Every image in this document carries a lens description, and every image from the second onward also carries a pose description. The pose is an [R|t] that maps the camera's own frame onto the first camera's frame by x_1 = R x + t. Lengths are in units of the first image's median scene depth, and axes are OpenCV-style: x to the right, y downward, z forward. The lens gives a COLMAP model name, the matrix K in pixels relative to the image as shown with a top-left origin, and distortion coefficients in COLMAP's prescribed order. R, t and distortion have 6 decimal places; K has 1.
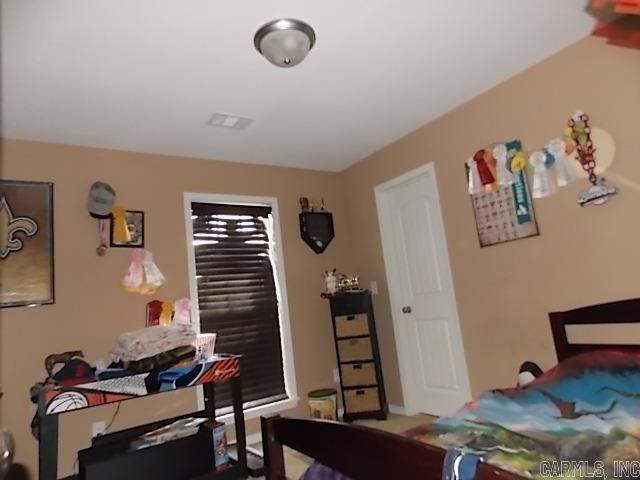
lens RADIAL K [[420.3, 0, 323.9], [0, 420.3, 237.9], [0, 0, 1]] dist [-0.000080, -0.002526]
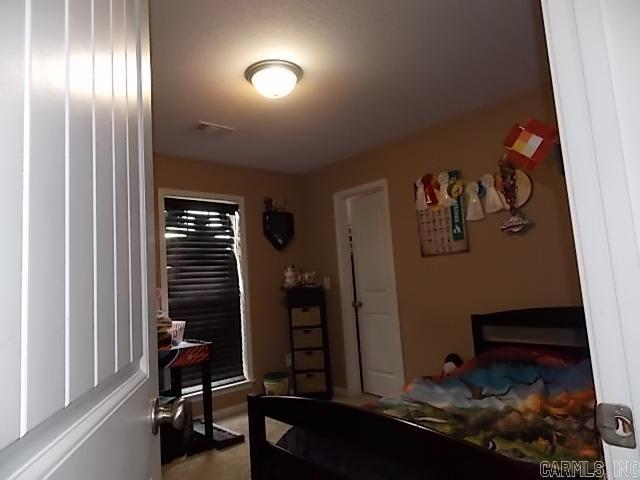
lens RADIAL K [[420.3, 0, 323.9], [0, 420.3, 237.9], [0, 0, 1]] dist [-0.000080, -0.002526]
pose [[0.989003, 0.060528, 0.134939, -0.061170], [-0.065823, 0.997213, 0.035128, -0.052986], [-0.132437, -0.043624, 0.990231, -0.130323]]
